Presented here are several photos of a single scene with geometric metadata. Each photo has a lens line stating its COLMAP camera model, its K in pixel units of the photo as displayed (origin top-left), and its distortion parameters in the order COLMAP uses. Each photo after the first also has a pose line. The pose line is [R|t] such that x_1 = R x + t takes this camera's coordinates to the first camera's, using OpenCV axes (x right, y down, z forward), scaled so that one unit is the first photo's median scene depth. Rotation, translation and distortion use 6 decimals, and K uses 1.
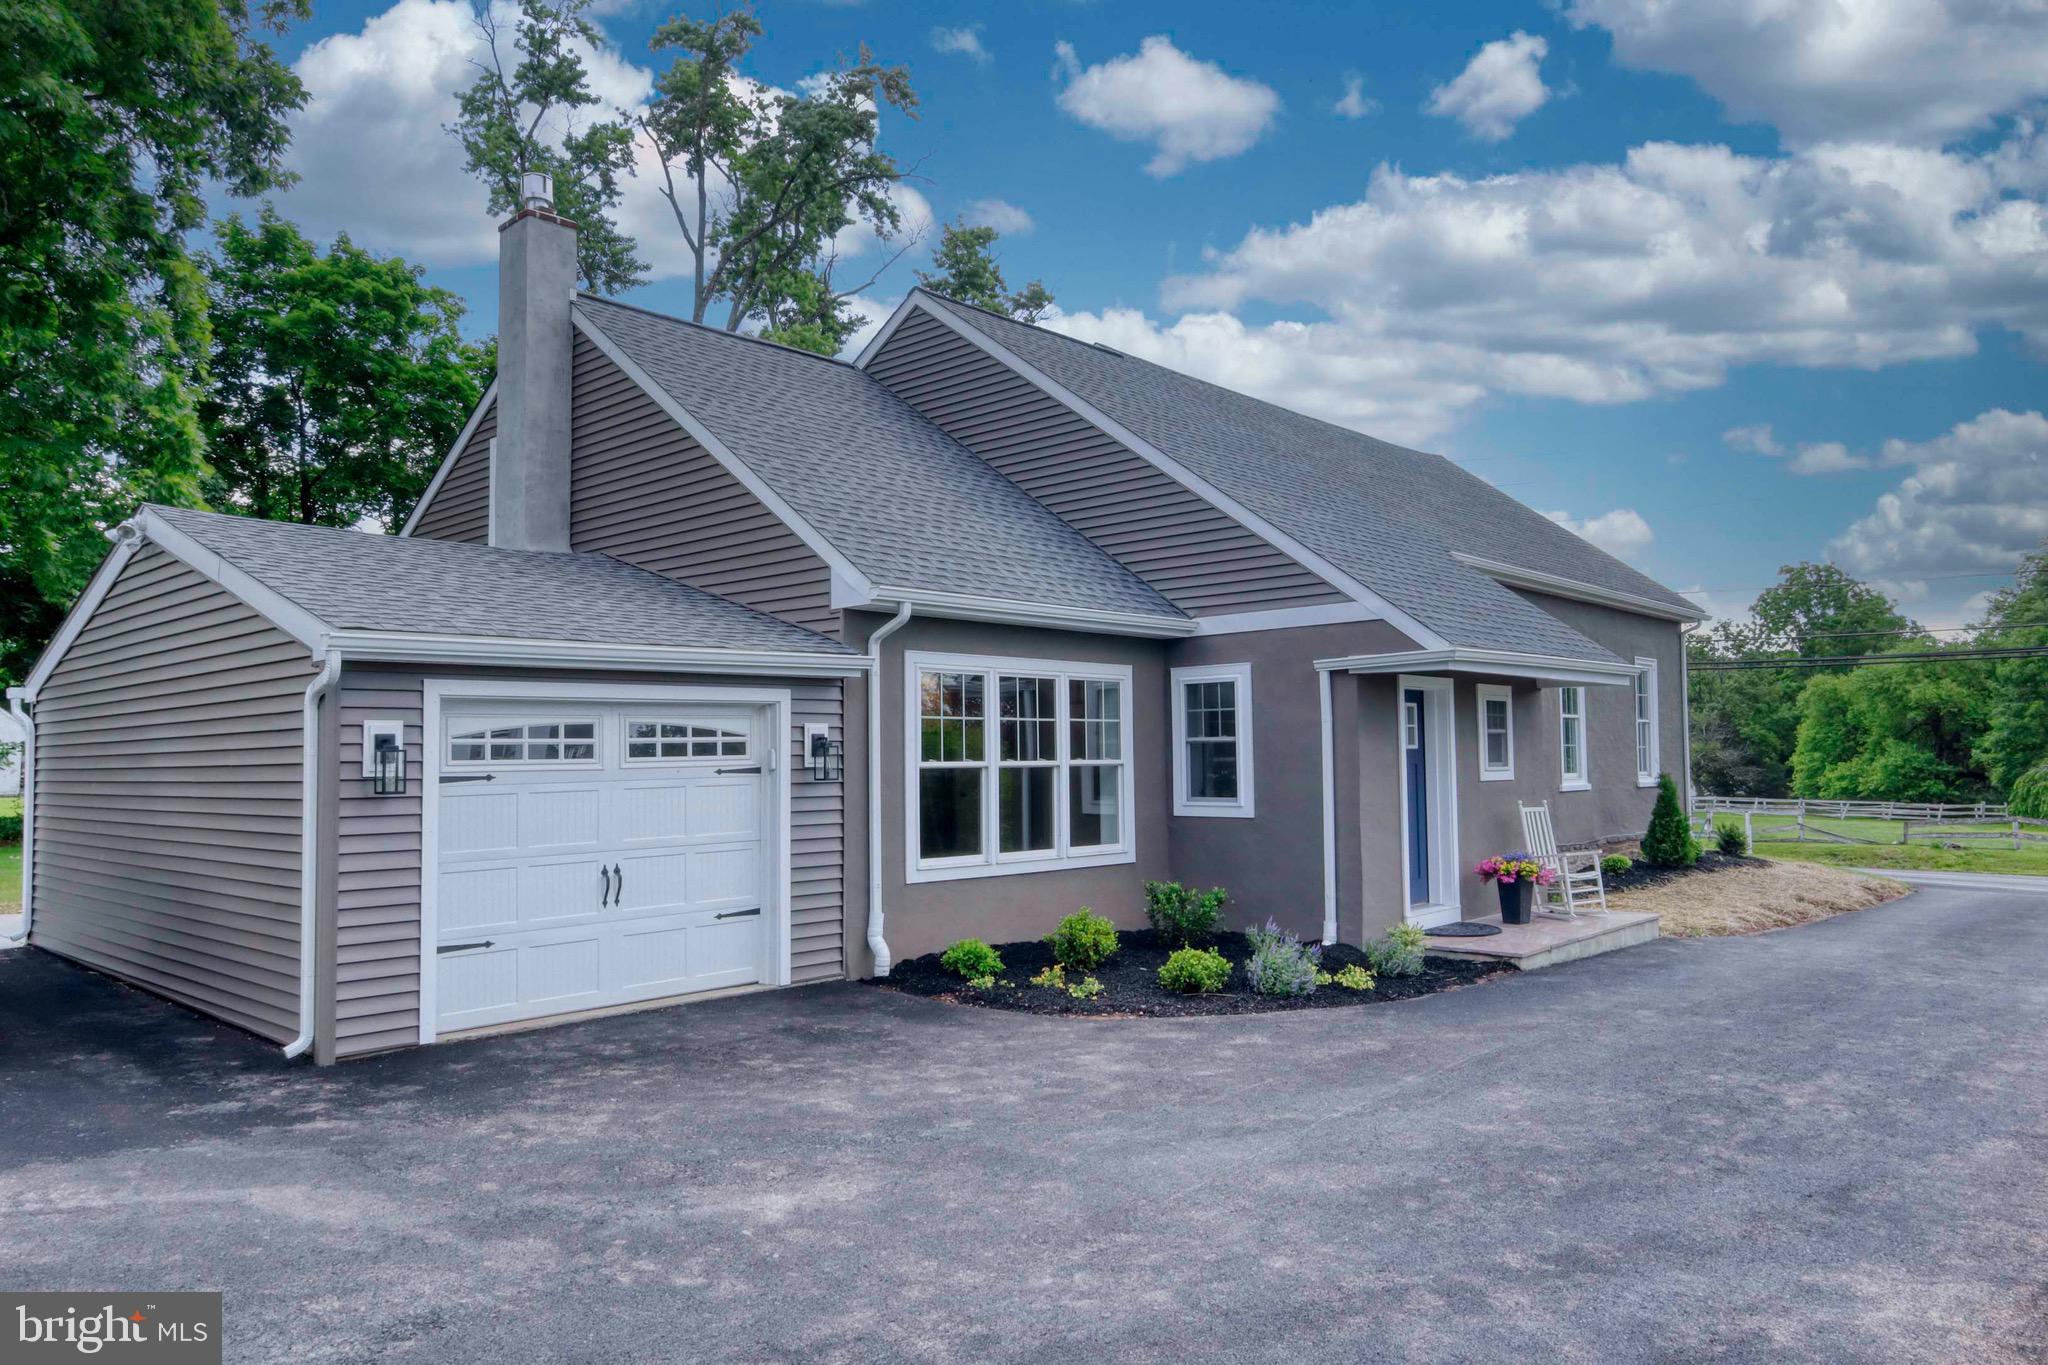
lens RADIAL K [[1395.9, 0, 1021.7], [0, 1395.9, 677.7], [0, 0, 1]] dist [0.000139, -0.000621]
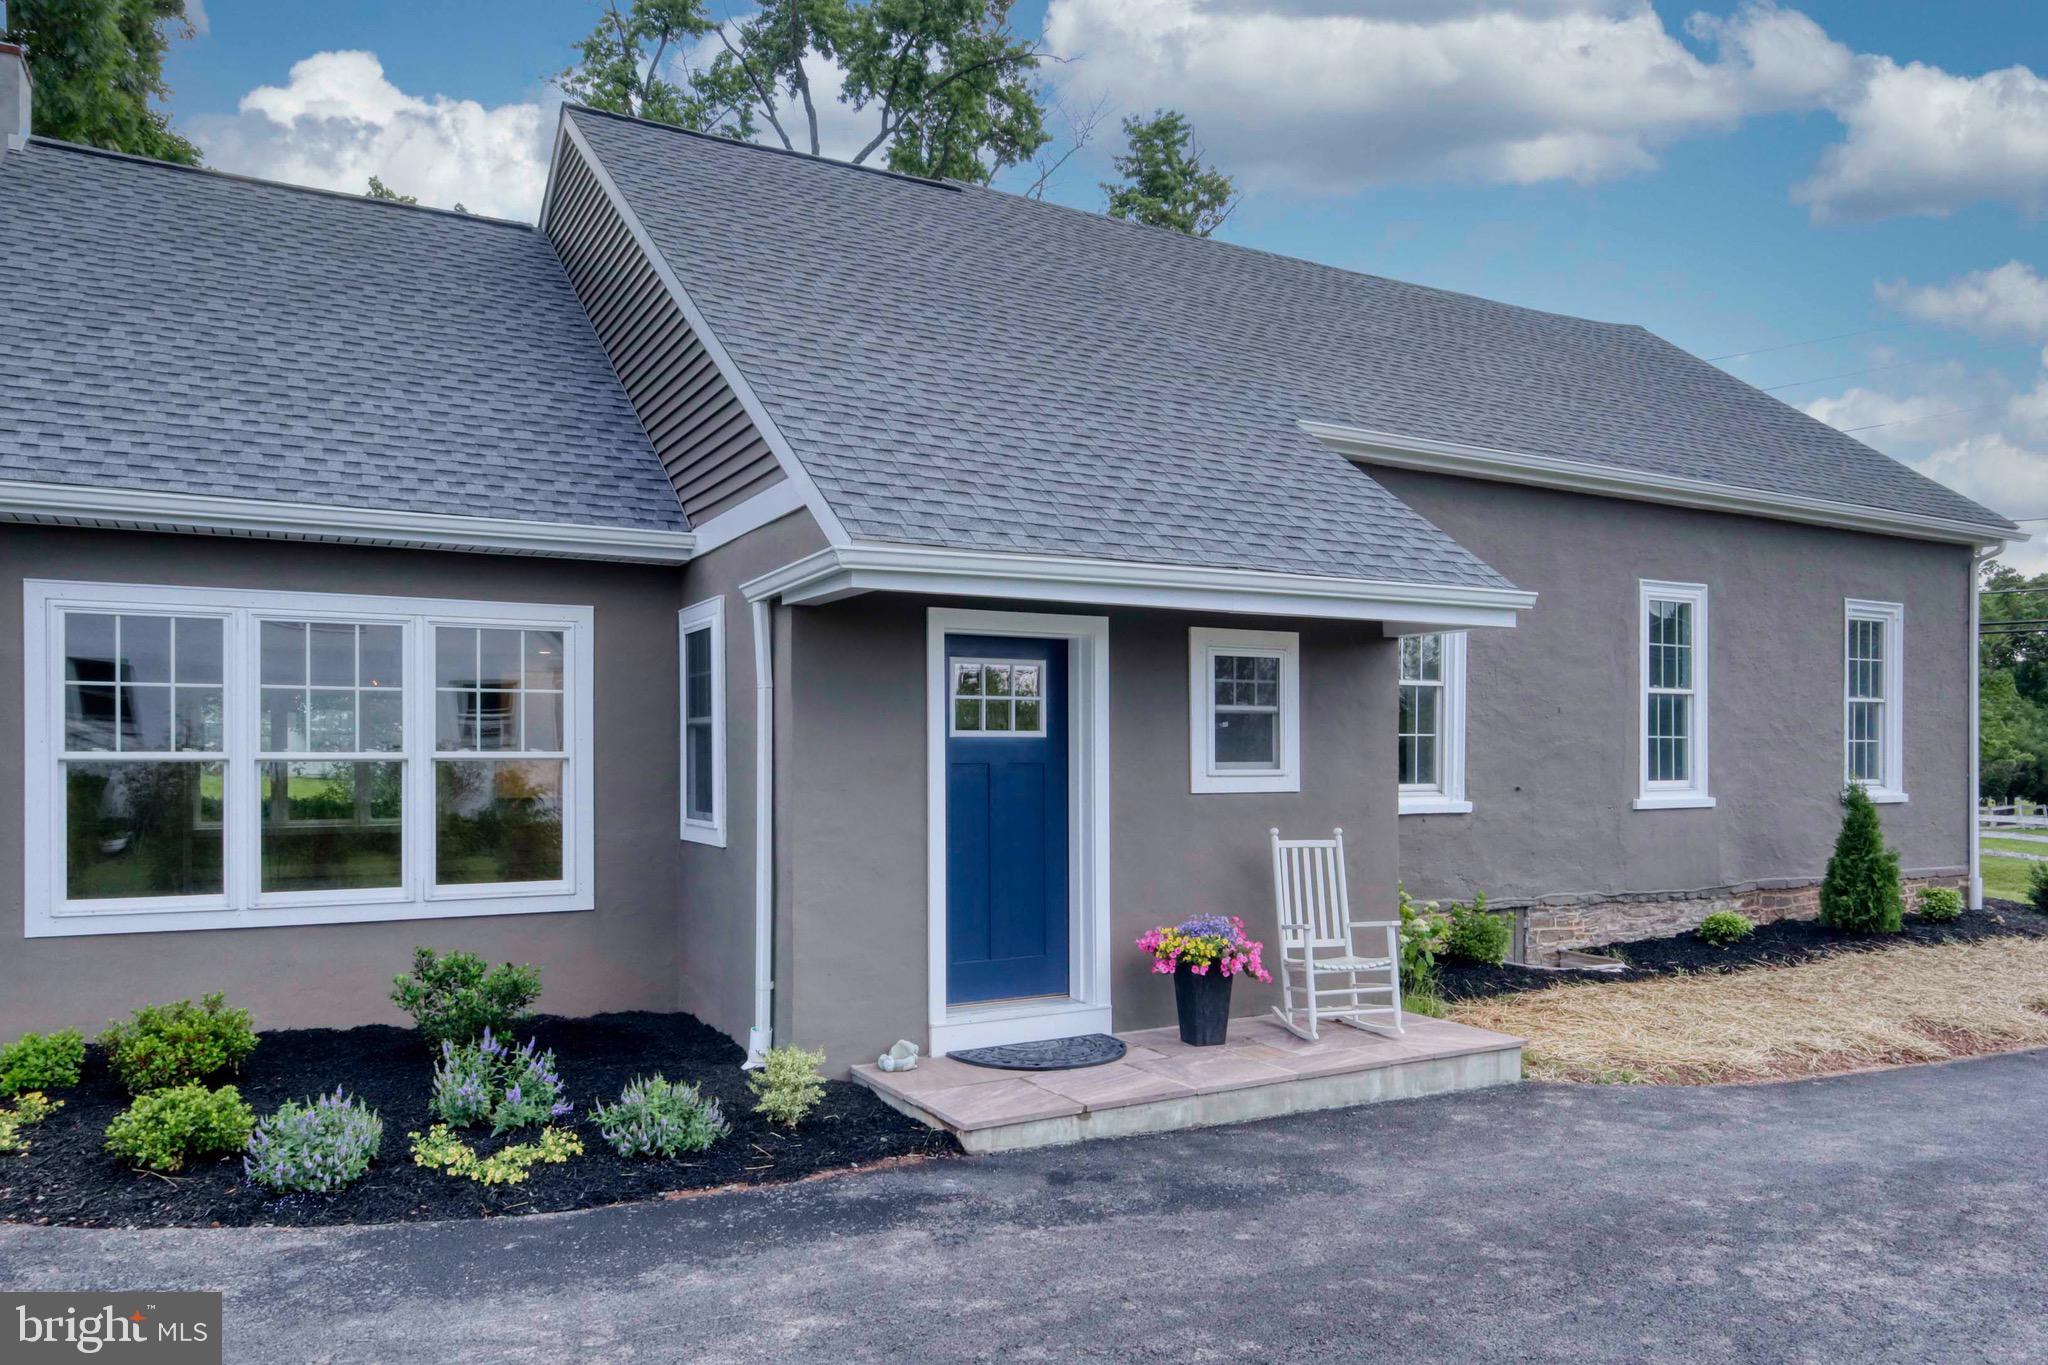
lens RADIAL K [[1395.9, 0, 1038.8], [0, 1395.9, 746.7], [0, 0, 1]] dist [0.000139, -0.000621]
pose [[0.946754, 0.007853, -0.321863, 0.521662], [0.009947, 0.998512, 0.053623, 0.025340], [0.321805, -0.053969, 0.945266, 0.487936]]
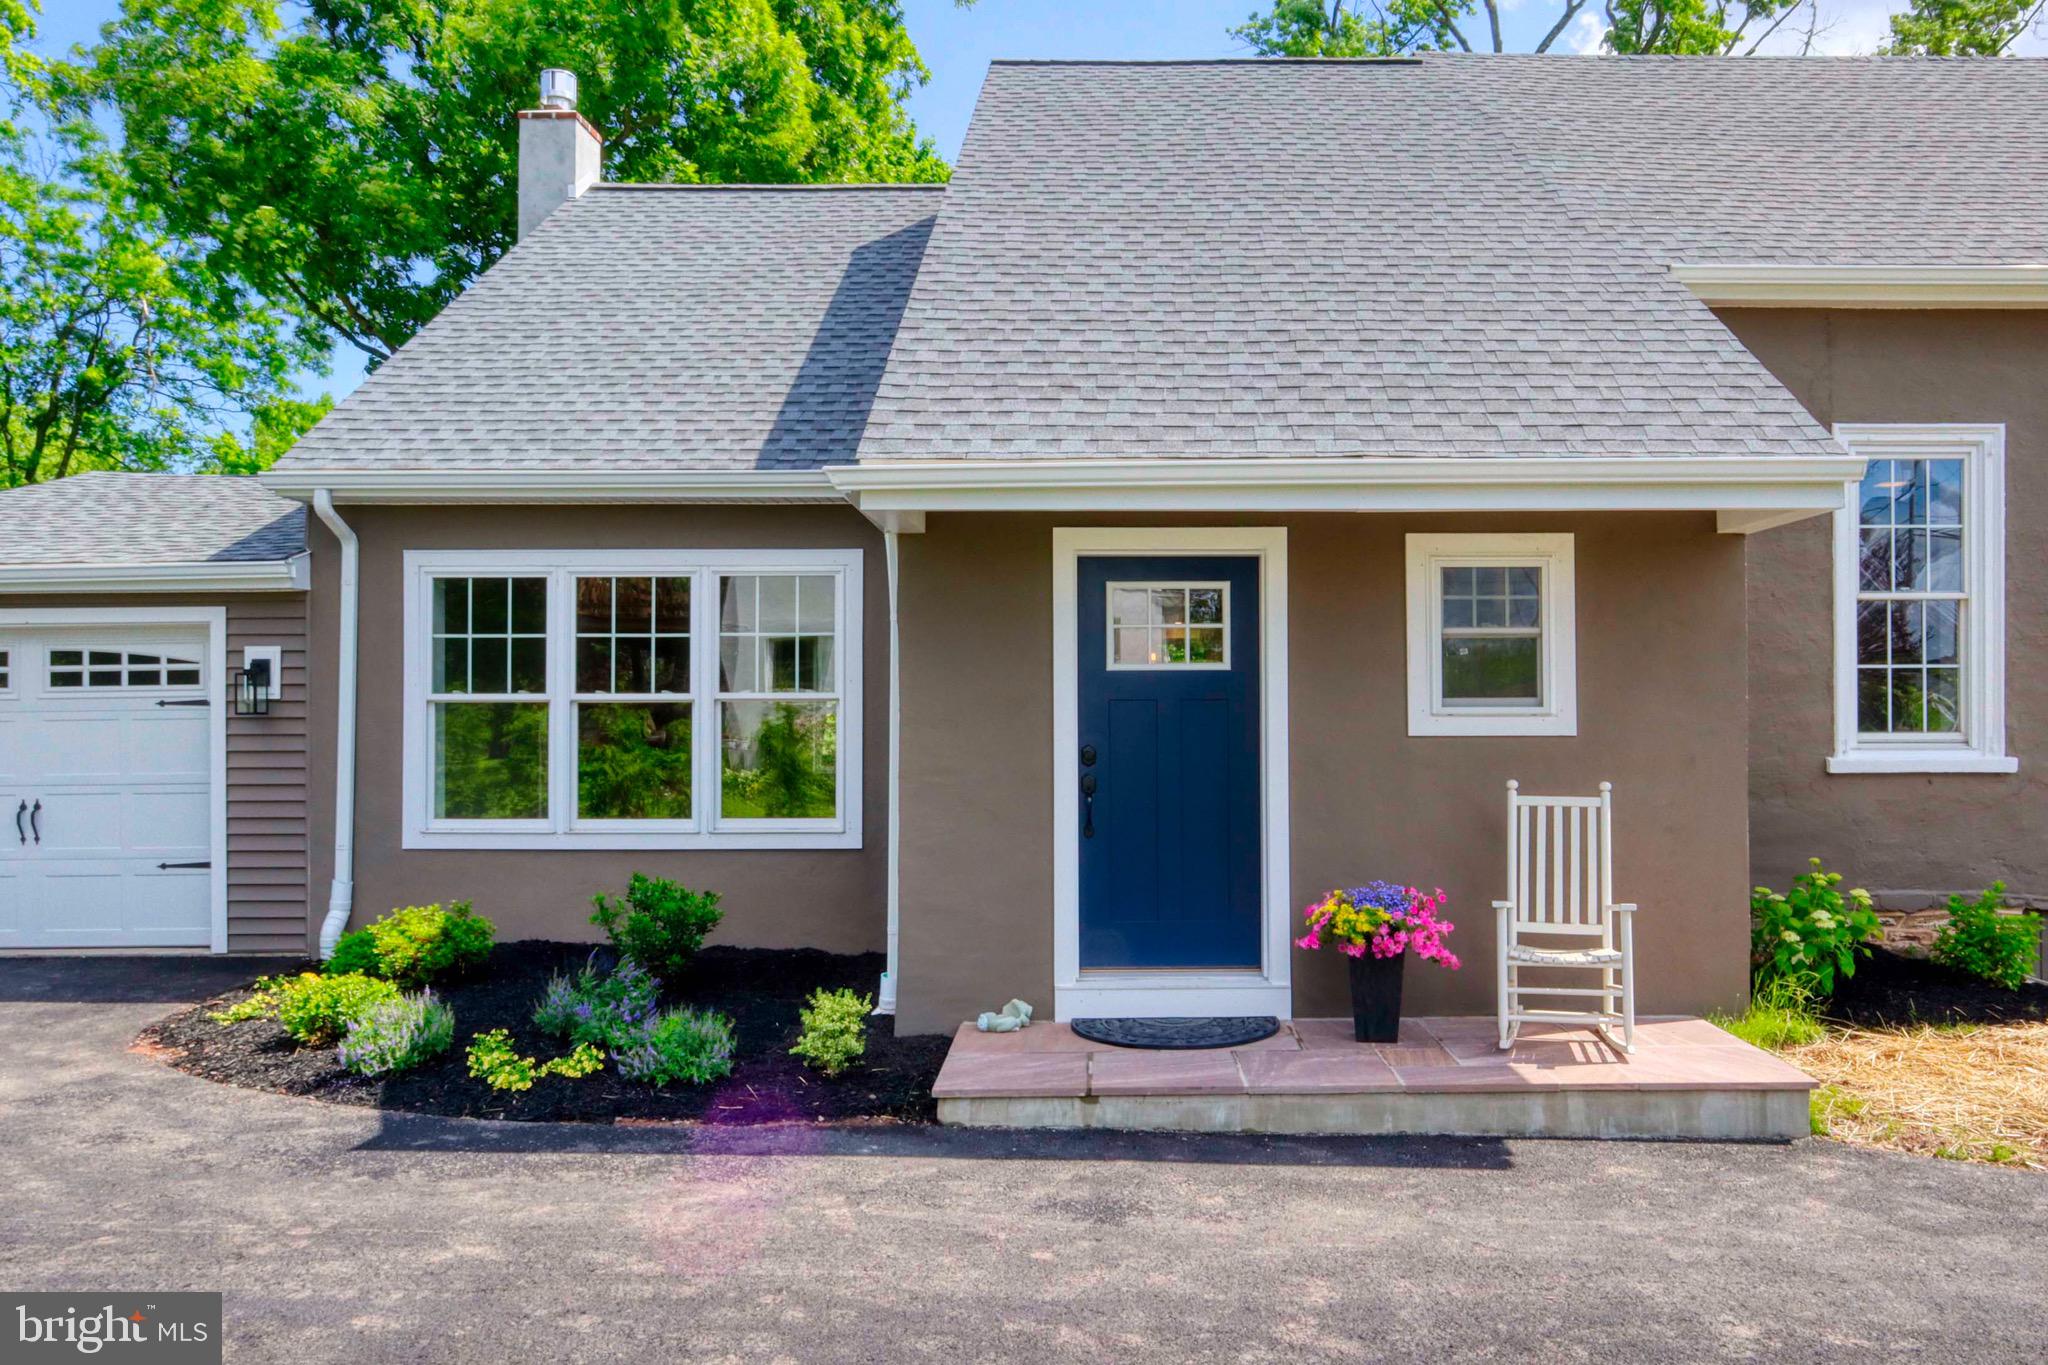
lens RADIAL K [[1477.0, 0, 1023.0], [0, 1477.0, 689.3], [0, 0, 1]] dist [-0.004488, 0.003779]
pose [[0.678452, -0.001162, -0.734644, 0.691713], [0.039148, 0.998635, 0.034574, 0.038938], [0.733601, -0.052217, 0.677572, 0.629973]]
